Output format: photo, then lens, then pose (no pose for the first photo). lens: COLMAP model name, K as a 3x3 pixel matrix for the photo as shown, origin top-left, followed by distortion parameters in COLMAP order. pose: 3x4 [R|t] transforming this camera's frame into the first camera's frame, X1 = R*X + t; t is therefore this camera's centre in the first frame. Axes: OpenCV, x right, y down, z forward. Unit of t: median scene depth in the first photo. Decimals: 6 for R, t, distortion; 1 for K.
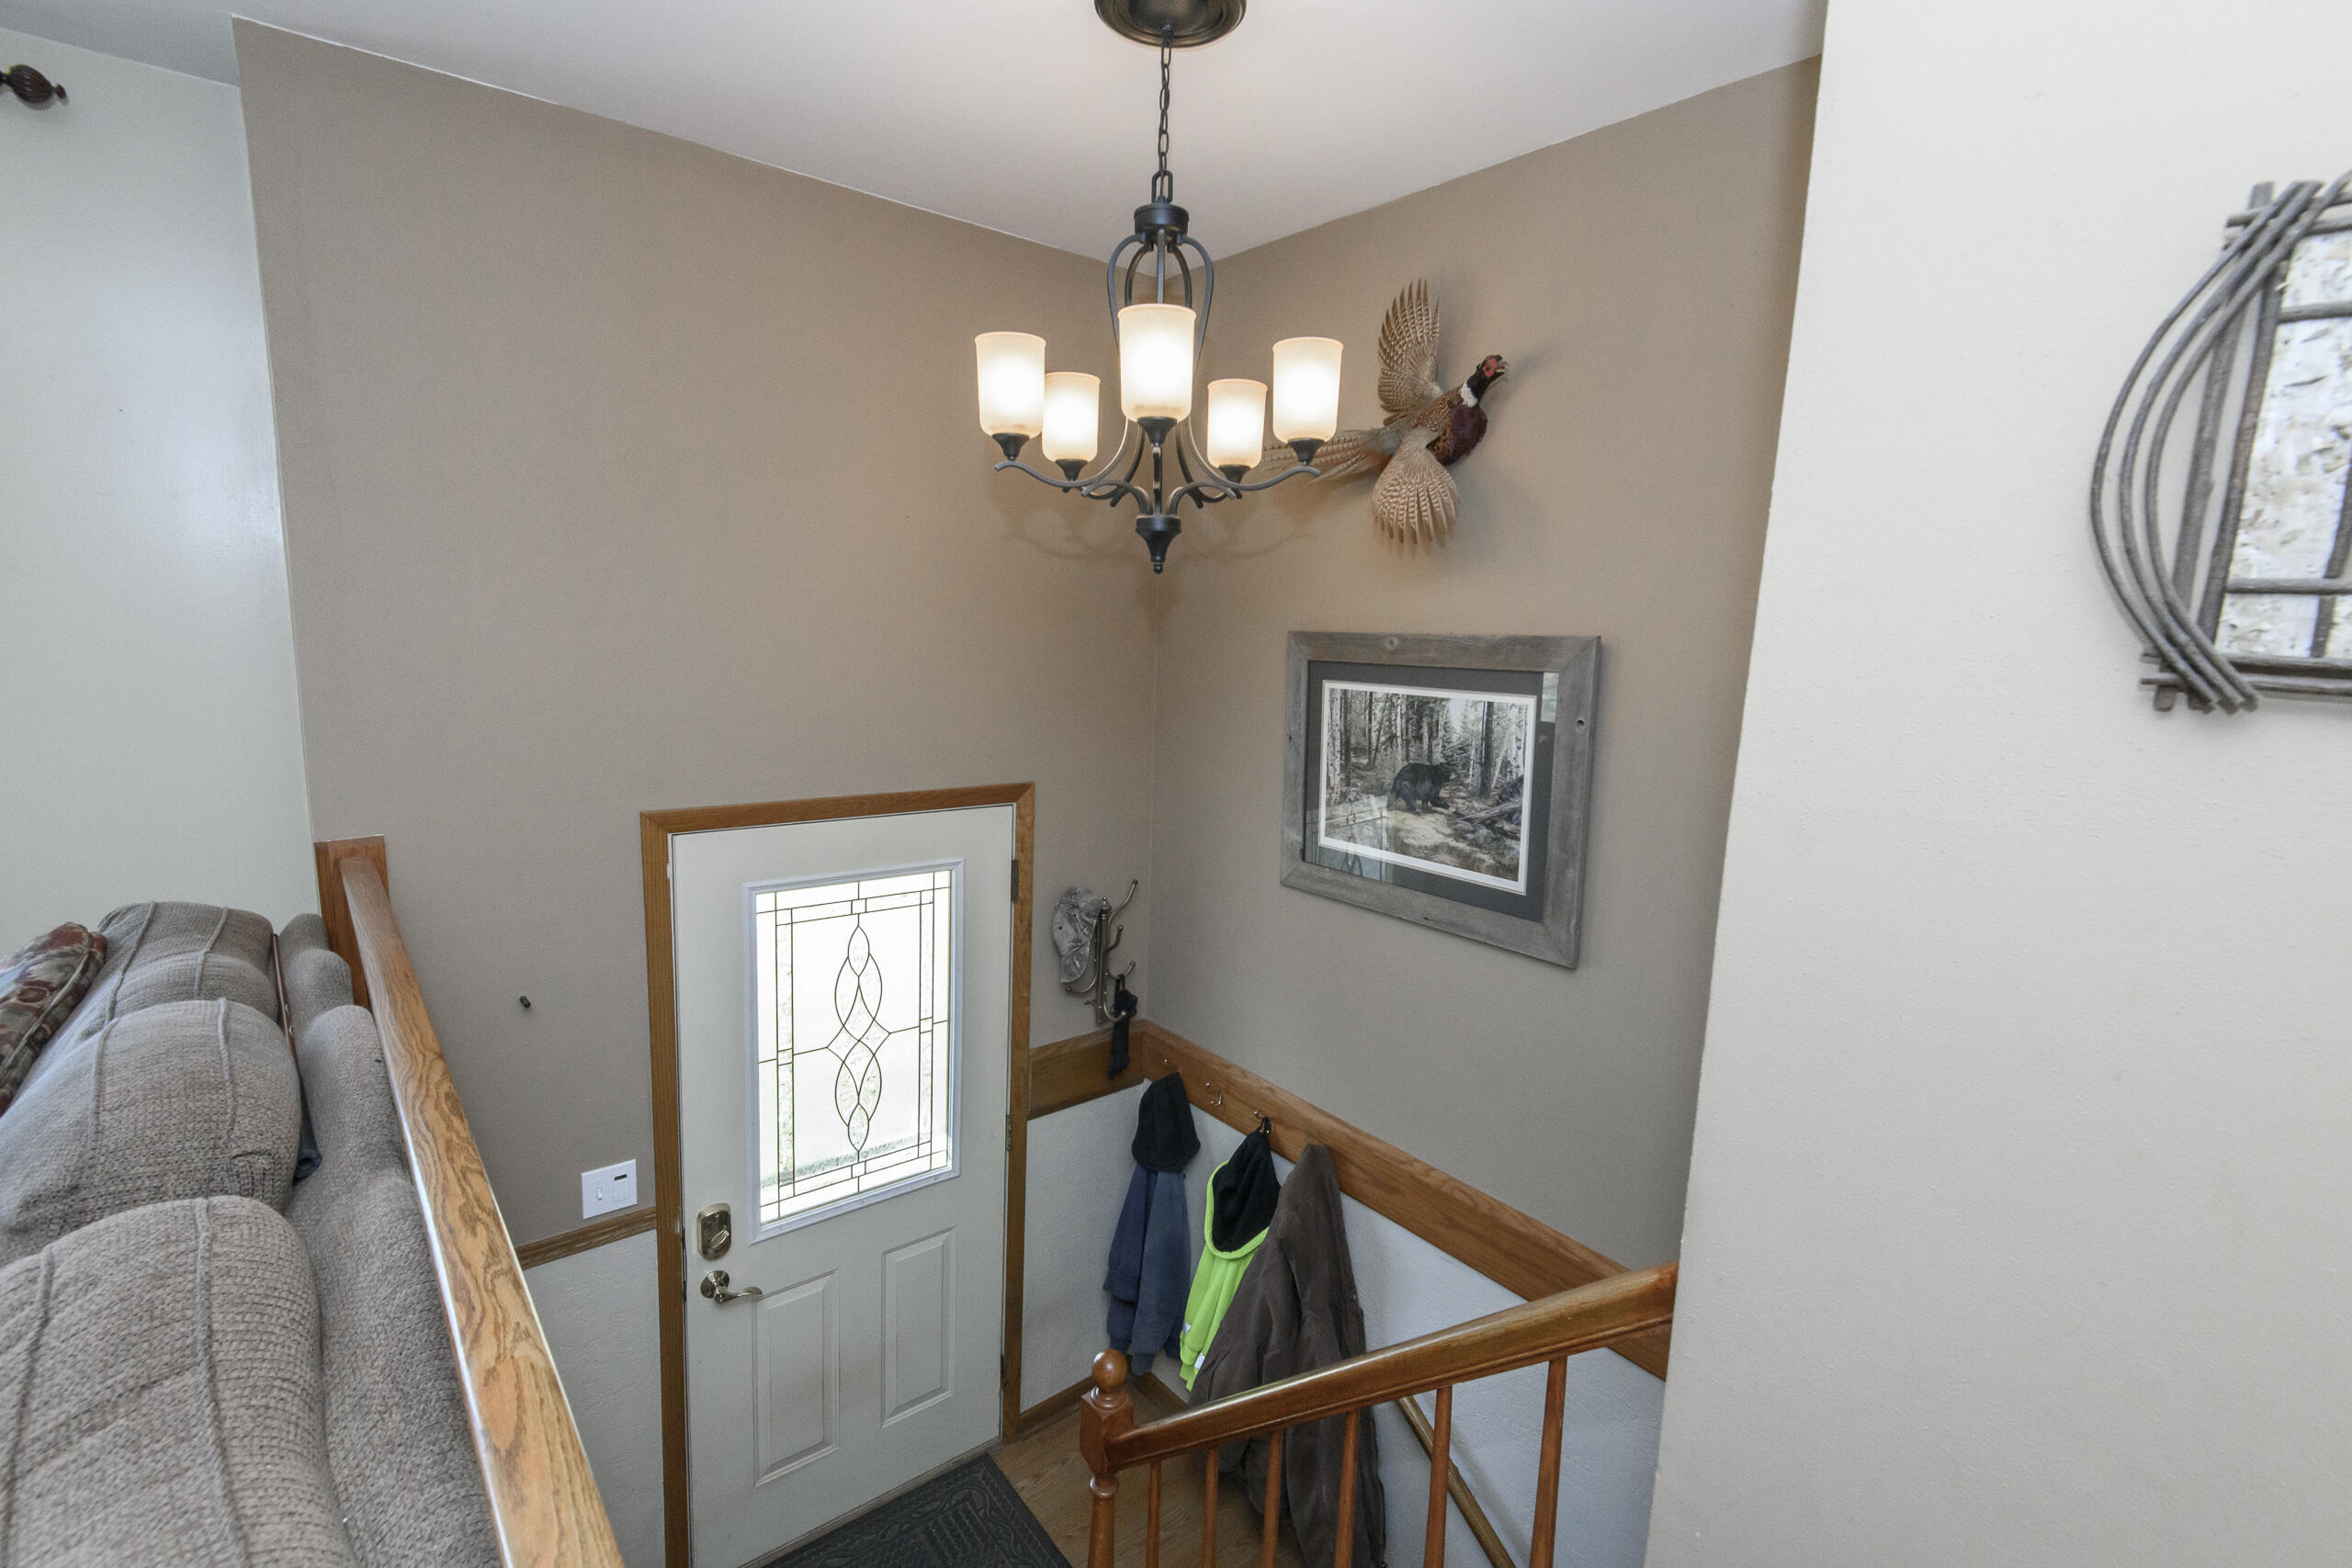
lens RADIAL K [[1051.1, 0, 1176.0], [0, 1051.1, 784.0], [0, 0, 1]] dist [-0.001594, -0.000569]
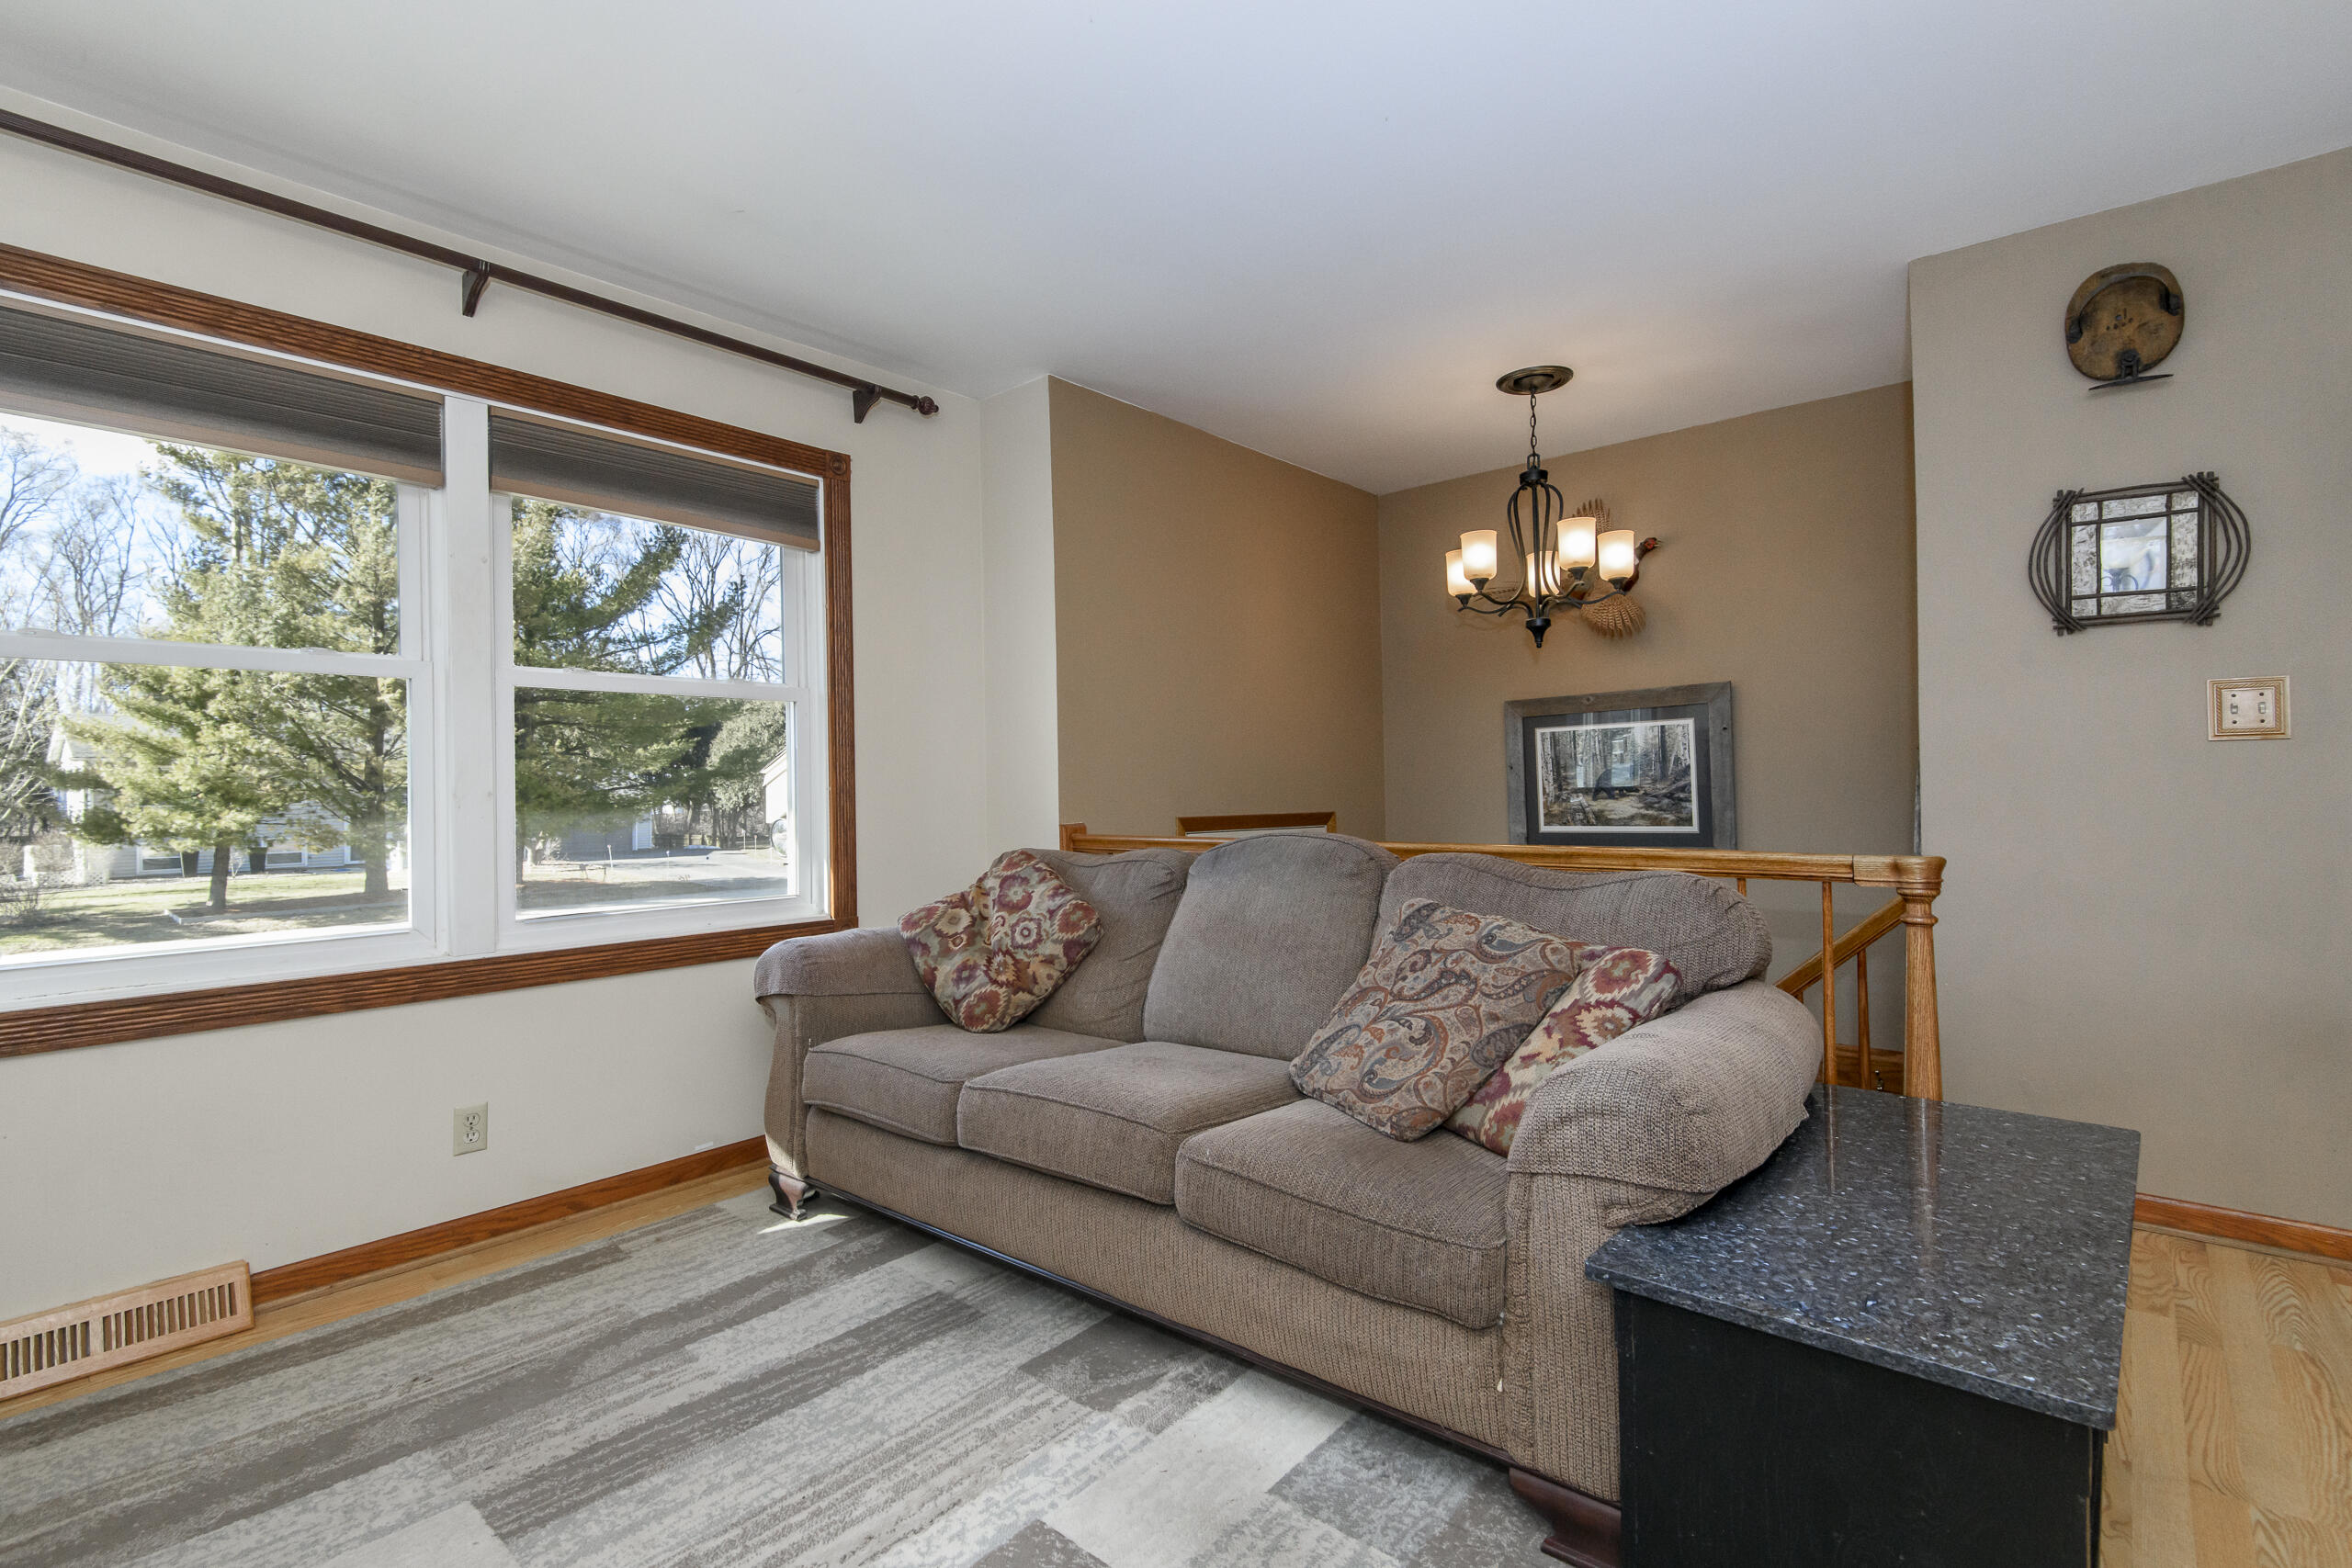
lens RADIAL K [[1068.0, 0, 1177.9], [0, 1068.0, 780.4], [0, 0, 1]] dist [0.025040, -0.014706]
pose [[0.987136, -0.047804, 0.152567, -0.795788], [0.071881, 0.985069, -0.156436, 0.240479], [-0.142811, 0.165390, 0.975834, -0.627273]]
